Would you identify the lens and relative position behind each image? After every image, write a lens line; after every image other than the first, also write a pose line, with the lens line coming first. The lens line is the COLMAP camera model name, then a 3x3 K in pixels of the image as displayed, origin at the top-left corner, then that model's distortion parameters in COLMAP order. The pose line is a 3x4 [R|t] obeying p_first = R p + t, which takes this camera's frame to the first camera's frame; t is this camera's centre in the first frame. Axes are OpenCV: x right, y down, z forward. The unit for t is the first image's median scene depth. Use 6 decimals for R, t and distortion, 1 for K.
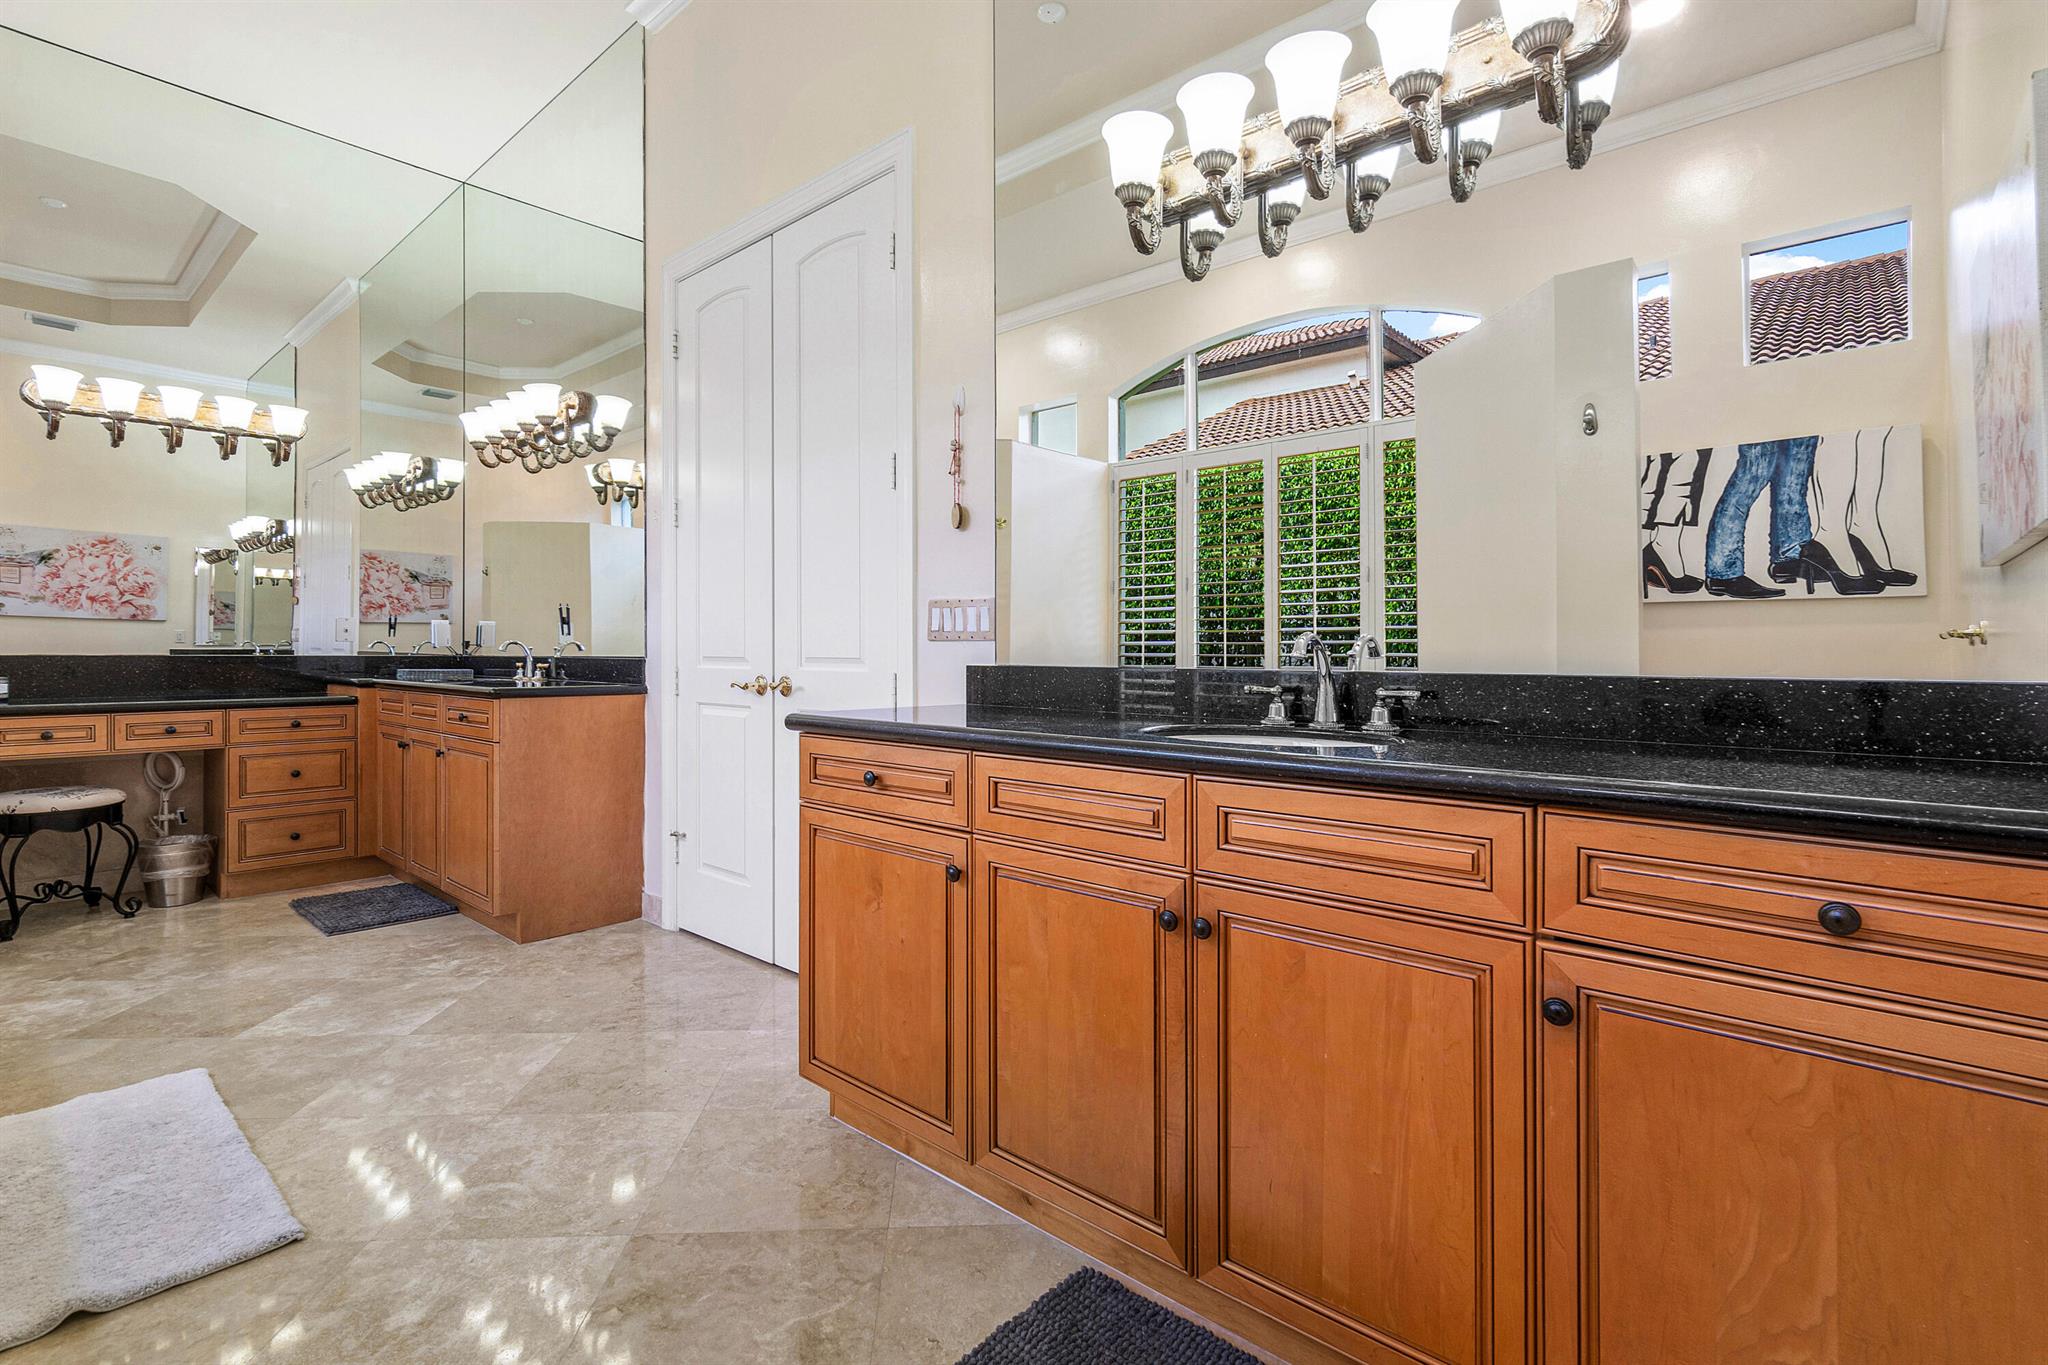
lens RADIAL K [[918.2, 0, 1013.7], [0, 918.2, 662.7], [0, 0, 1]] dist [-0.004495, 0.002066]
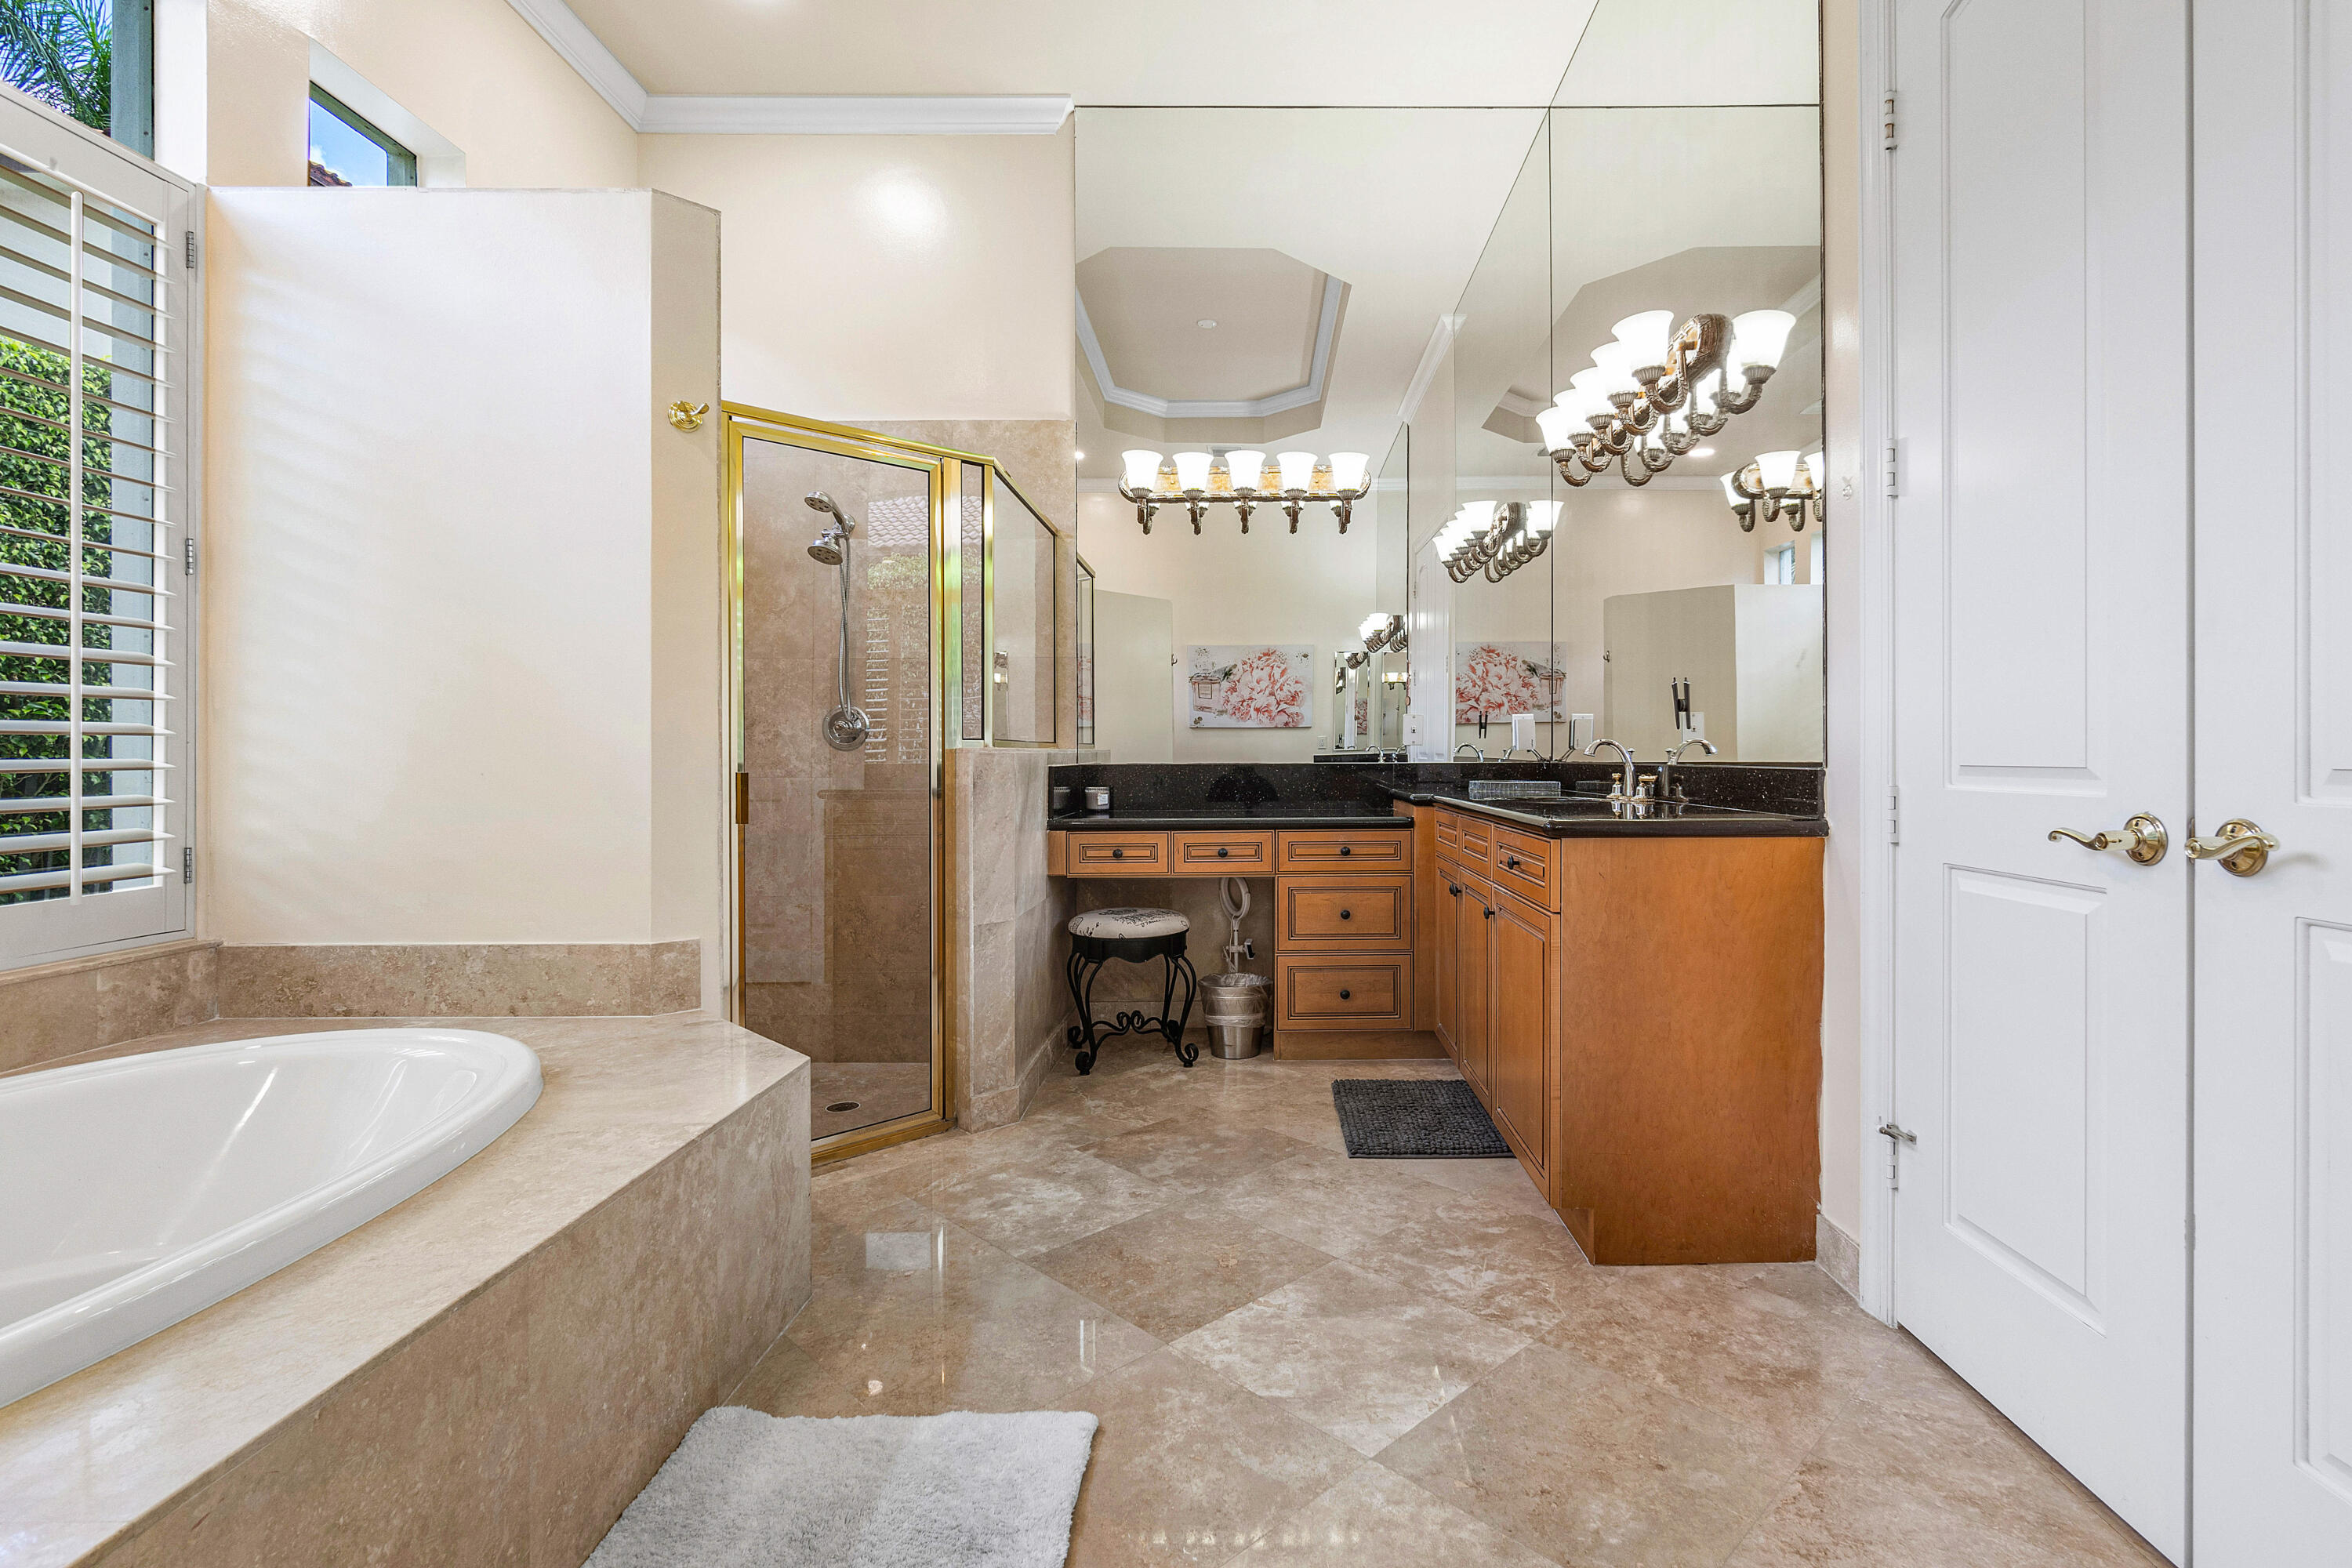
lens RADIAL K [[1054.5, 0, 1231.0], [0, 1054.5, 765.4], [0, 0, 1]] dist [-0.004495, 0.002066]
pose [[0.634212, -0.000464, -0.773159, -0.153253], [-0.000501, 0.999999, -0.001011, -0.005430], [0.773159, 0.001029, 0.634211, 0.361809]]
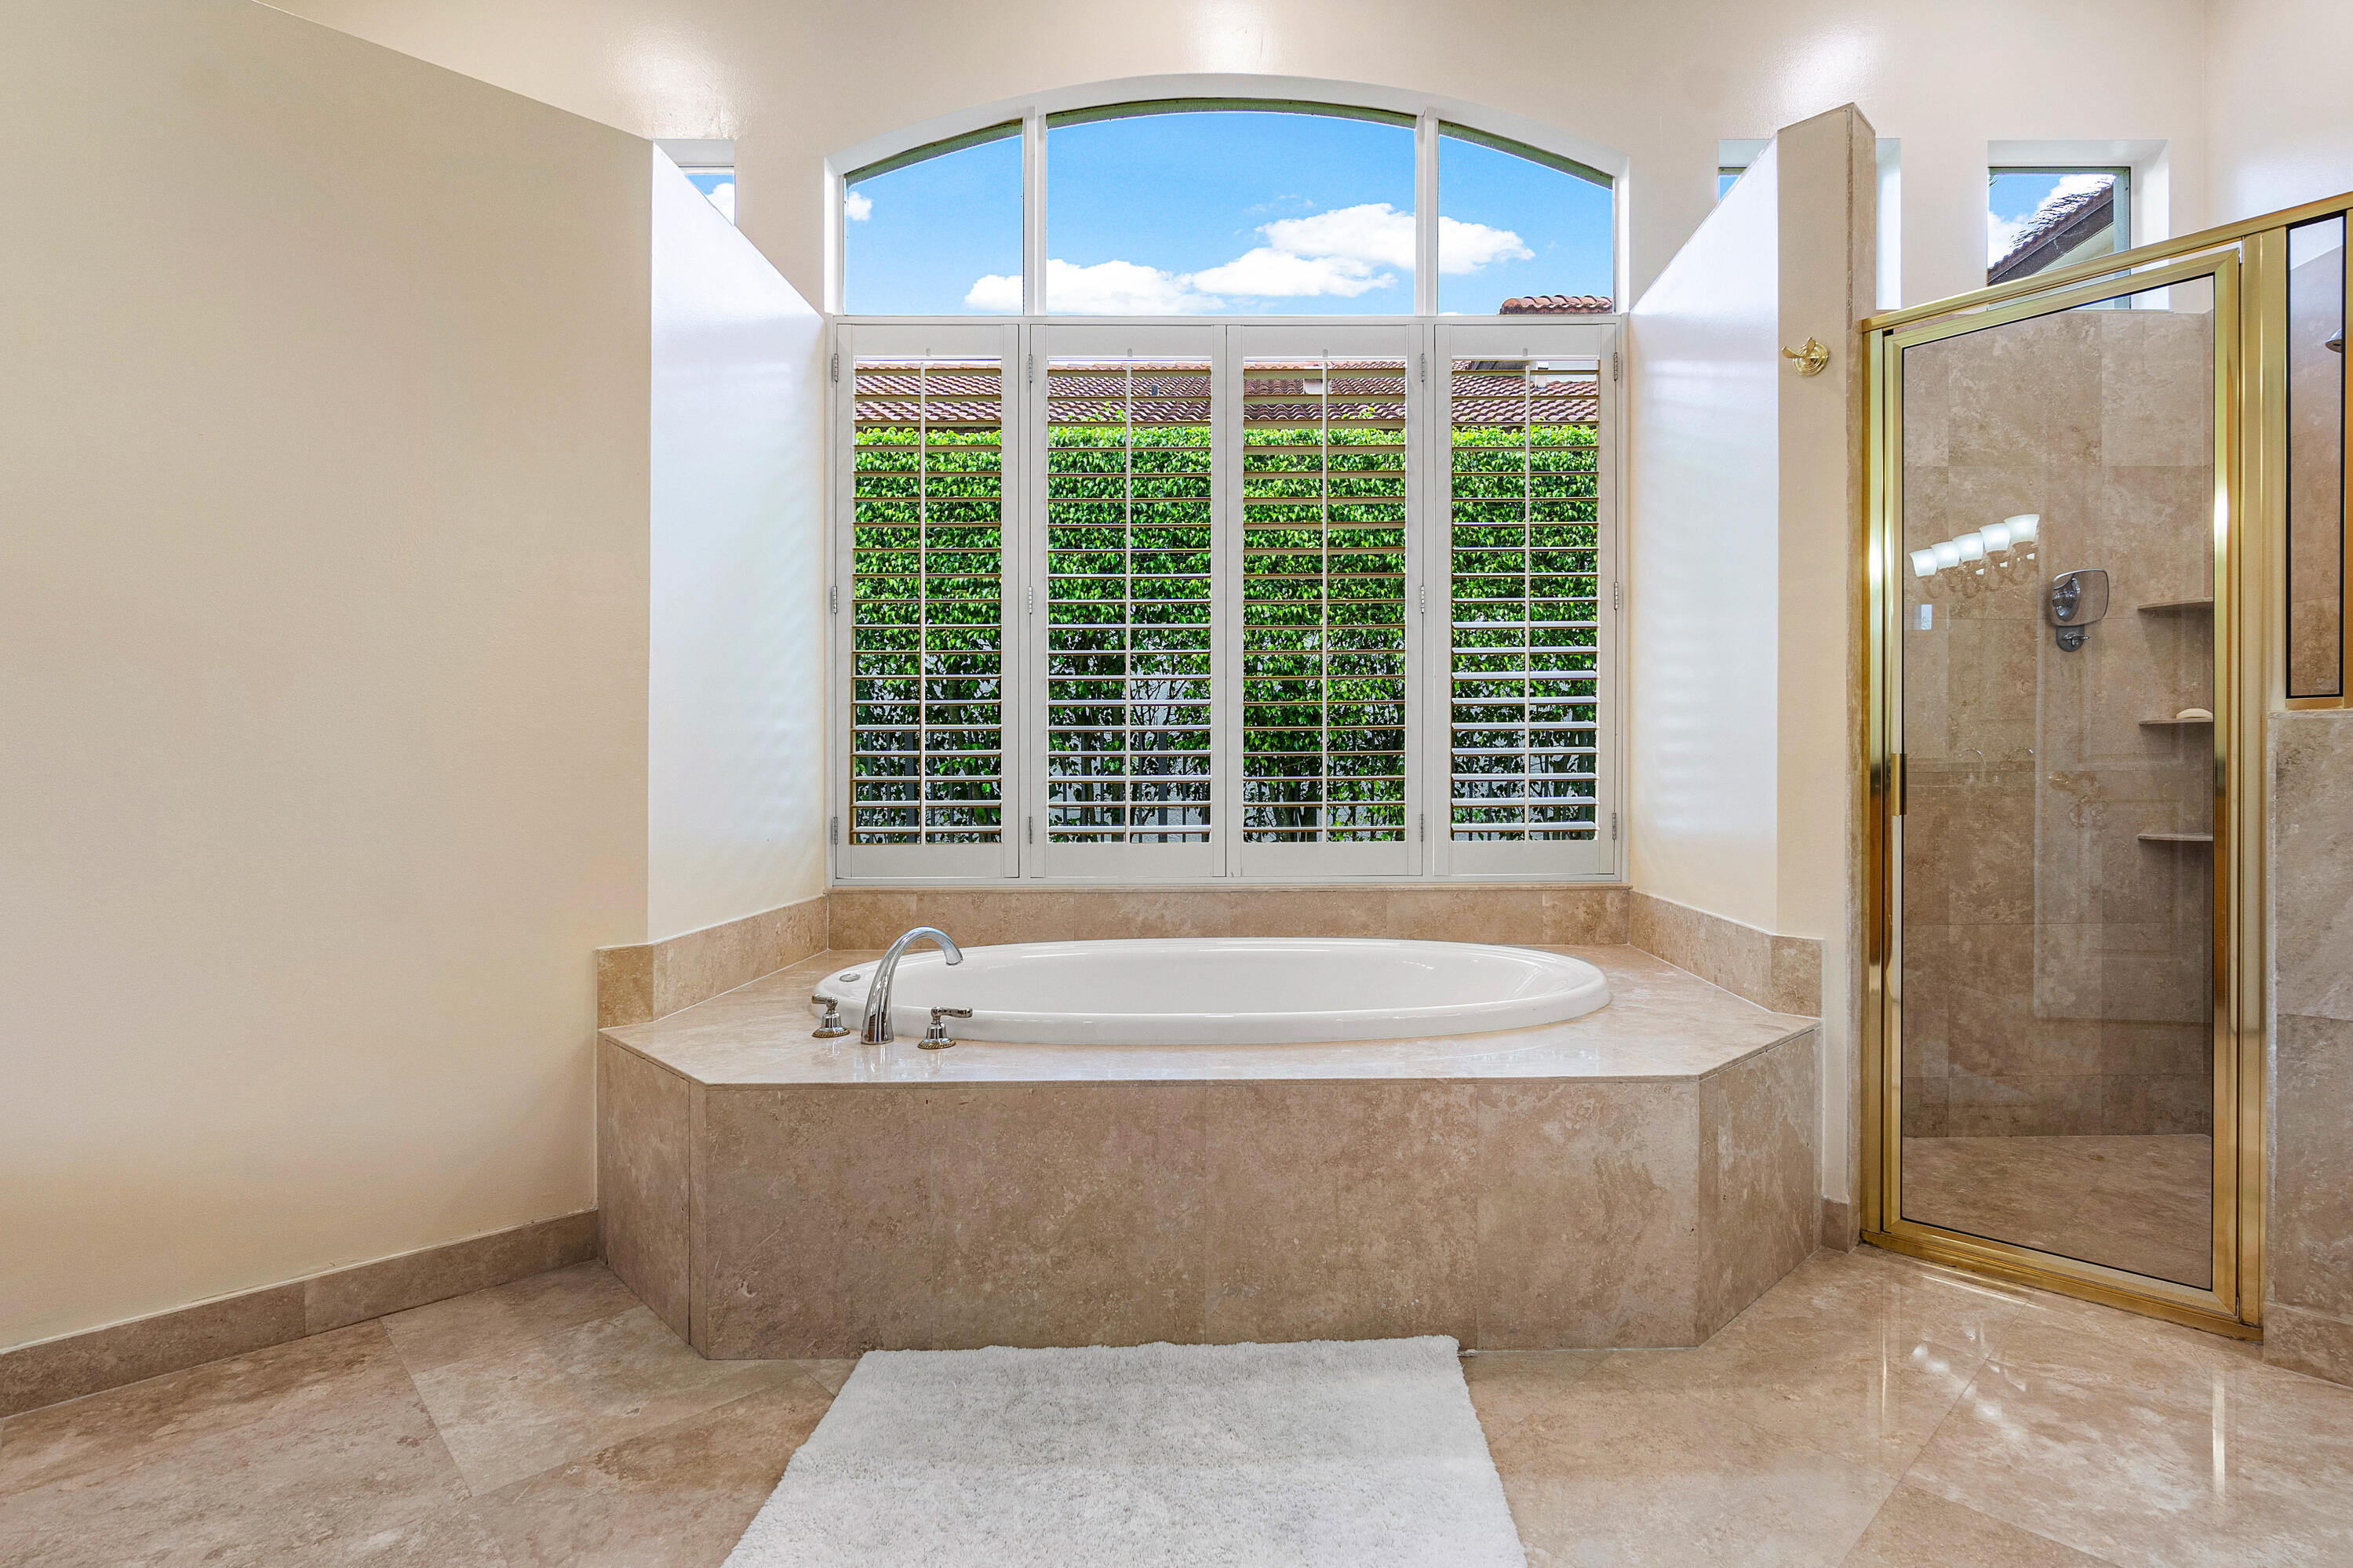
lens RADIAL K [[1054.8, 0, 1188.7], [0, 1054.8, 763.8], [0, 0, 1]] dist [-0.004495, 0.002066]
pose [[-0.729801, -0.001093, -0.683659, -0.226747], [-0.003871, 0.999989, 0.002534, 0.006054], [0.683649, 0.004495, -0.729797, 0.763231]]
